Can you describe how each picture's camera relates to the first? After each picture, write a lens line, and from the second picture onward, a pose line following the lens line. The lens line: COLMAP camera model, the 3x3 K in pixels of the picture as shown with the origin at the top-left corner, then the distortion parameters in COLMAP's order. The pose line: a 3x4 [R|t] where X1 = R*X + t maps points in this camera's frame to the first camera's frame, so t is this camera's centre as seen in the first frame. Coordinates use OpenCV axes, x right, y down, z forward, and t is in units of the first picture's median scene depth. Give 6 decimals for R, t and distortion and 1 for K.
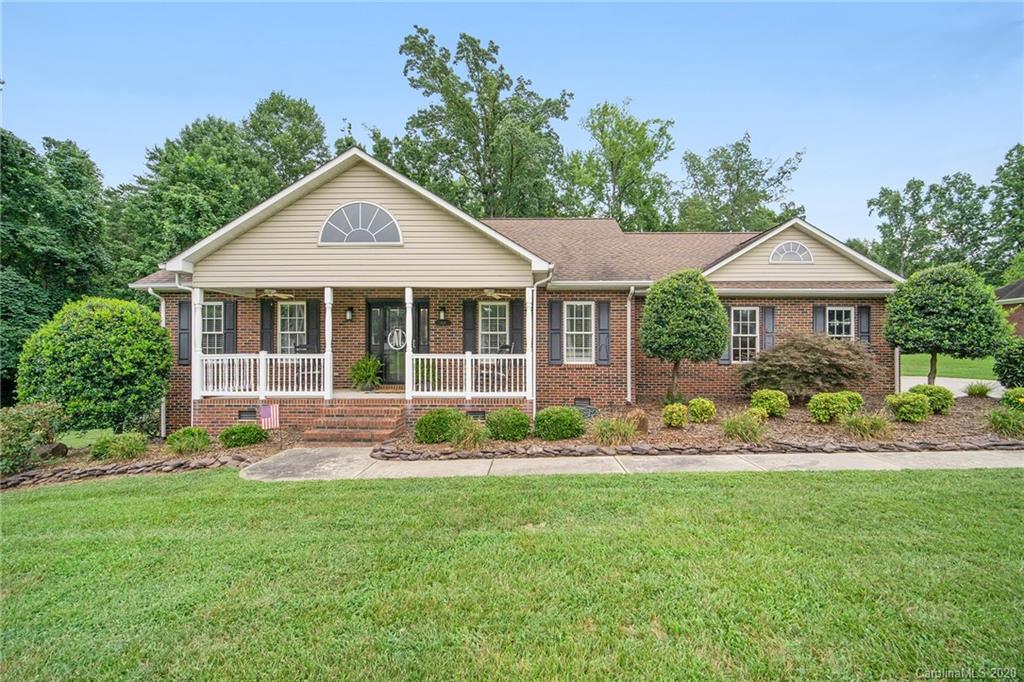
lens RADIAL K [[412.5, 0, 507.2], [0, 412.5, 337.0], [0, 0, 1]] dist [0.000778, 0.000096]
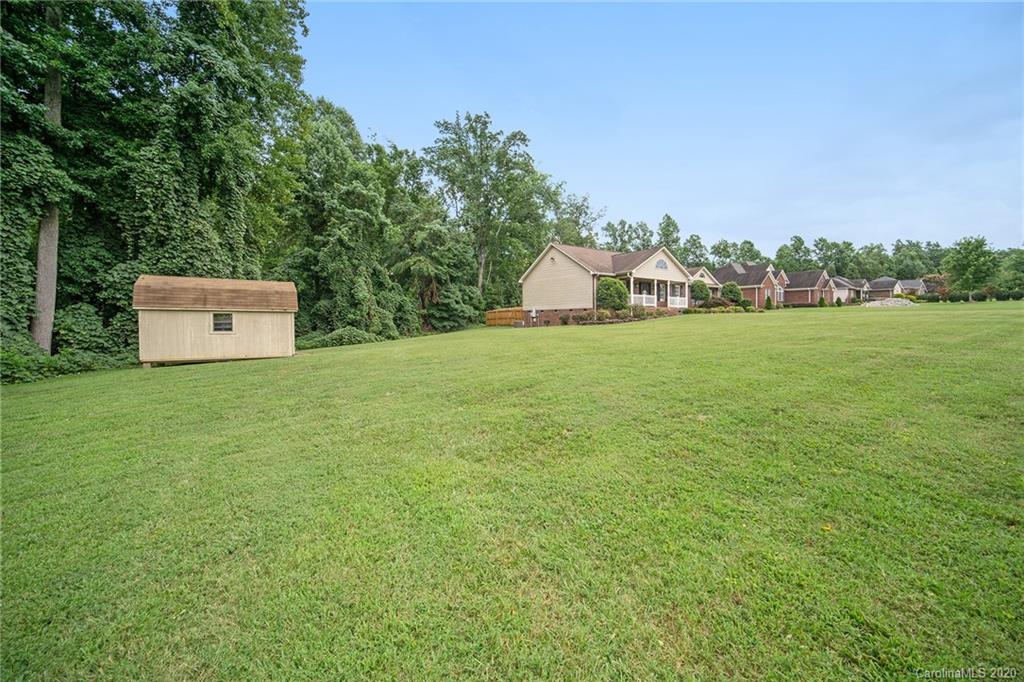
lens RADIAL K [[412.5, 0, 507.2], [0, 412.5, 337.0], [0, 0, 1]] dist [0.000778, 0.000096]
pose [[0.816675, -0.026893, 0.576471, -3.280772], [-0.006089, 0.998456, 0.055206, 0.198305], [-0.577065, -0.048595, 0.815251, -1.304859]]
